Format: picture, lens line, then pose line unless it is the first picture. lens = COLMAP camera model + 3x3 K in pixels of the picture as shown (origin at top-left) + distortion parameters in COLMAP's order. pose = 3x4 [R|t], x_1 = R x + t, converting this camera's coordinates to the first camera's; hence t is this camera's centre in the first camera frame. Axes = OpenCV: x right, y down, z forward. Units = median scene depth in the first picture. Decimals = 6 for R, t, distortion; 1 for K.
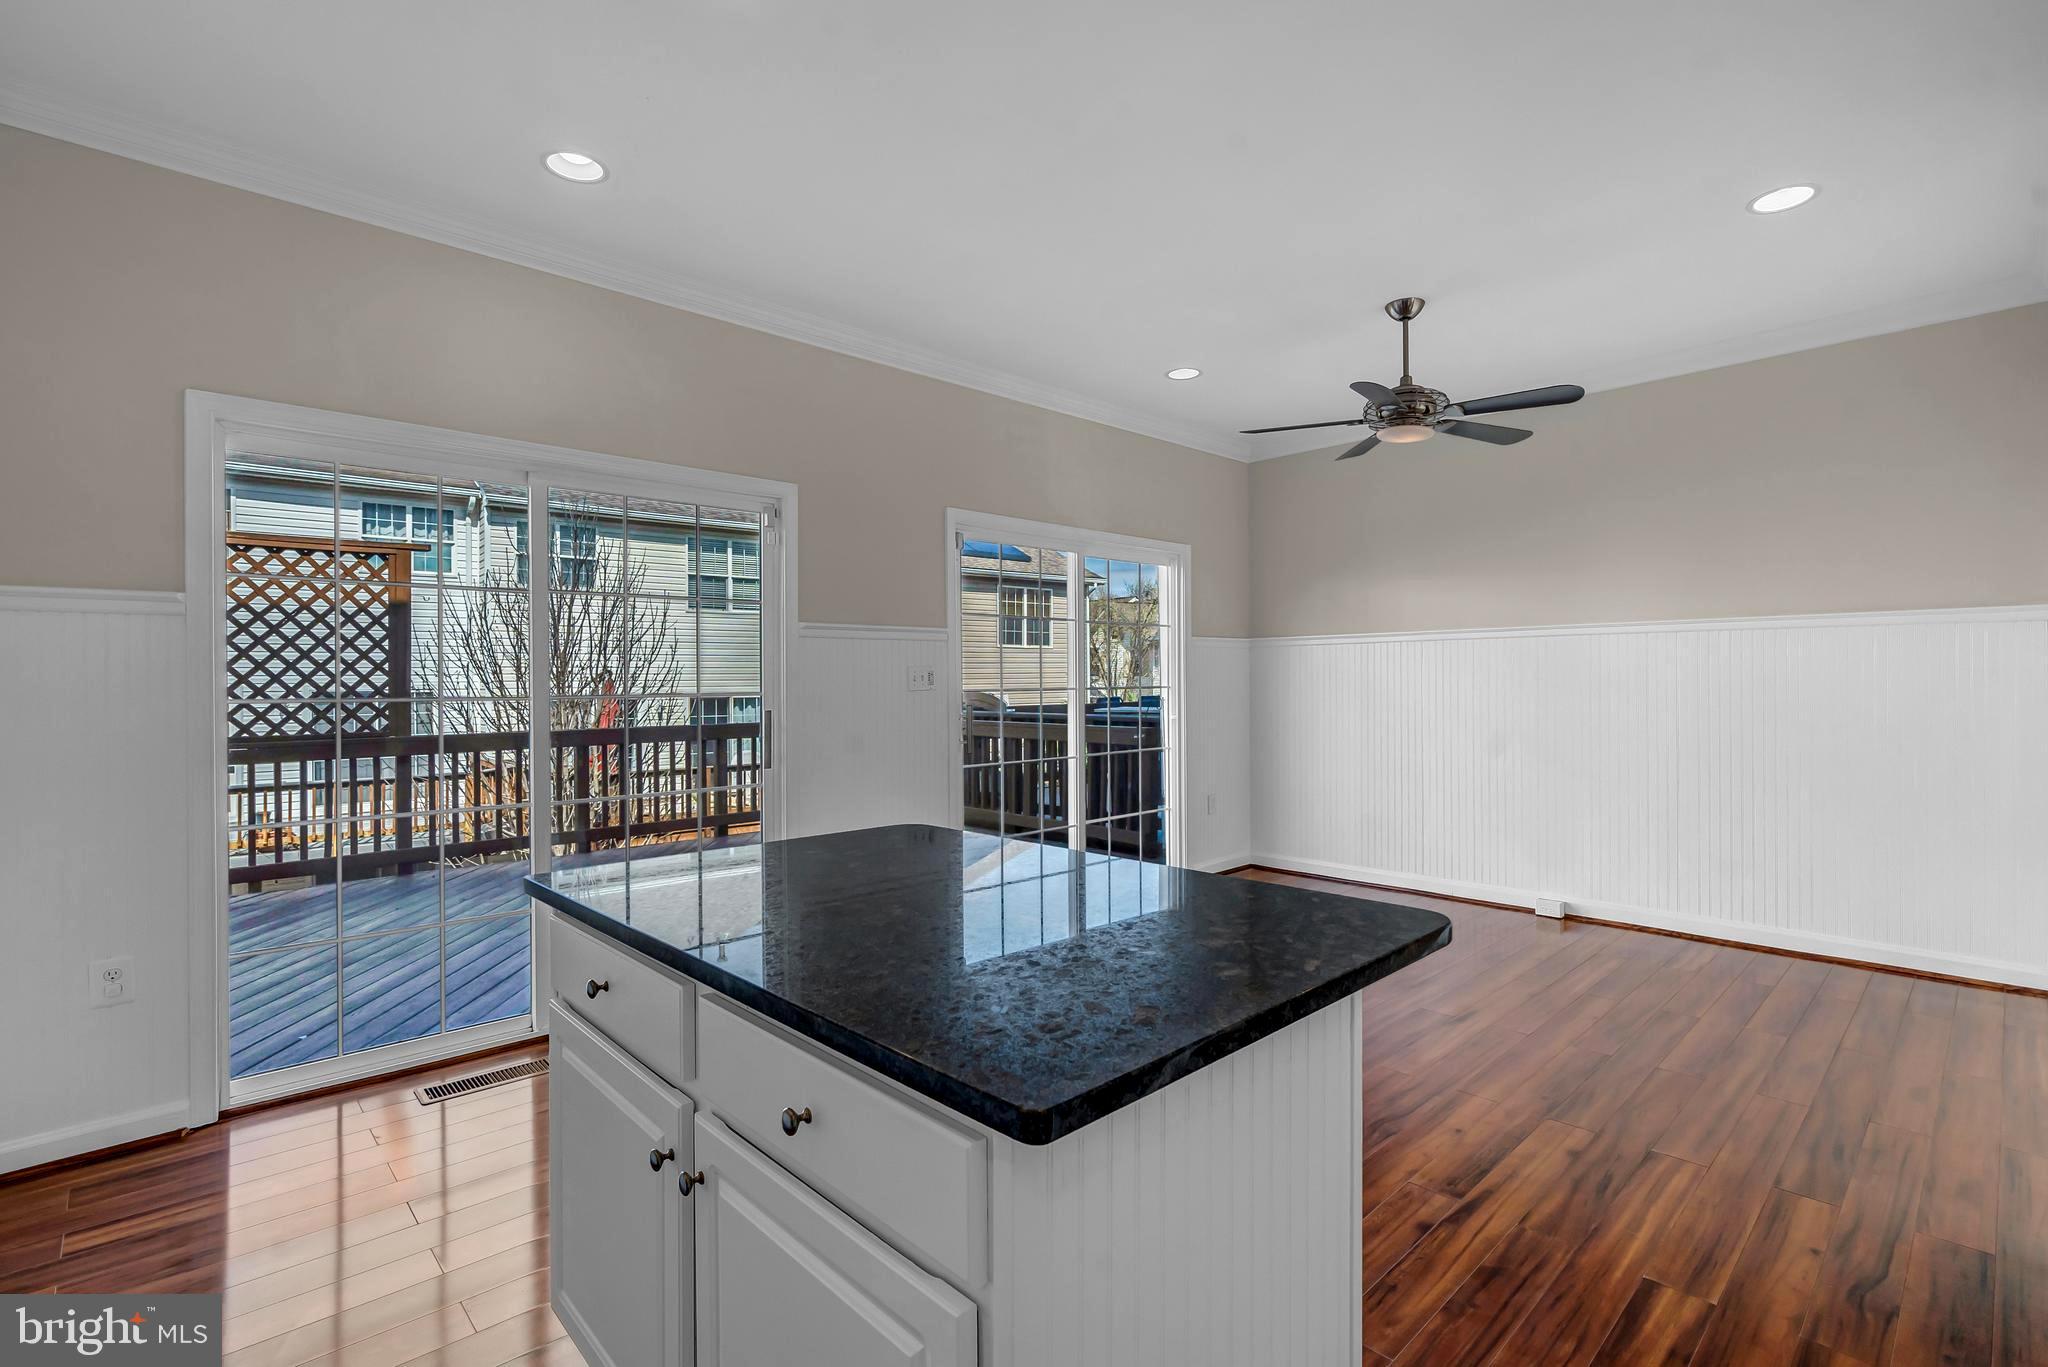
lens RADIAL K [[947.5, 0, 1021.4], [0, 947.5, 684.3], [0, 0, 1]] dist [-0.001114, -0.000179]
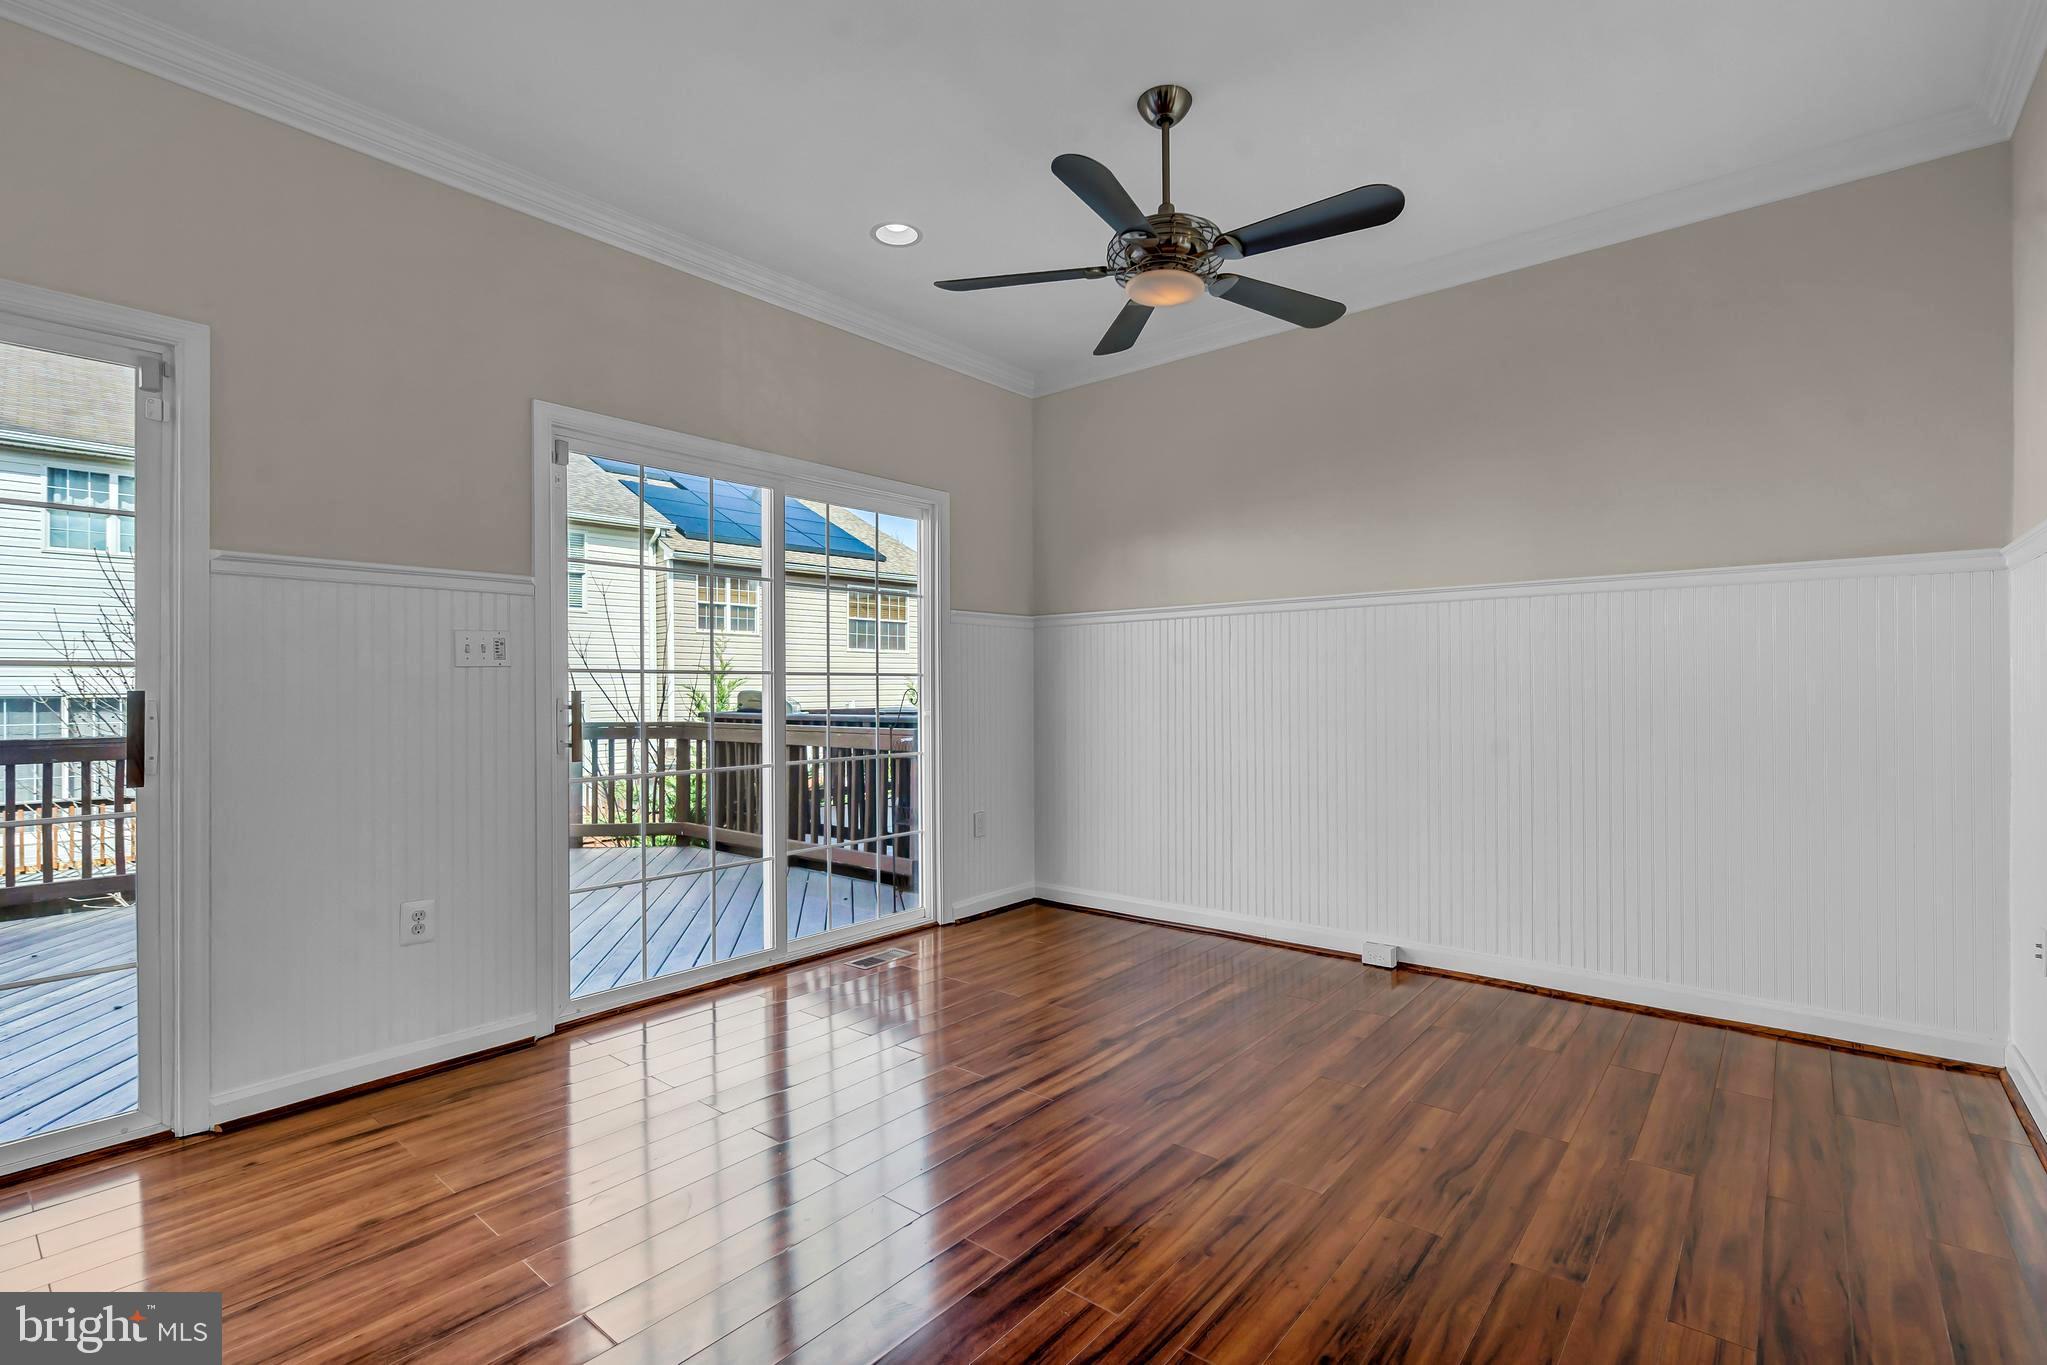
lens RADIAL K [[947.0, 0, 1025.6], [0, 947.0, 690.0], [0, 0, 1]] dist [-0.001114, -0.000179]
pose [[0.992422, 0.001956, 0.122857, 0.195988], [-0.001188, 0.999979, -0.006320, 0.026732], [-0.122867, 0.006126, 0.992404, 0.296206]]
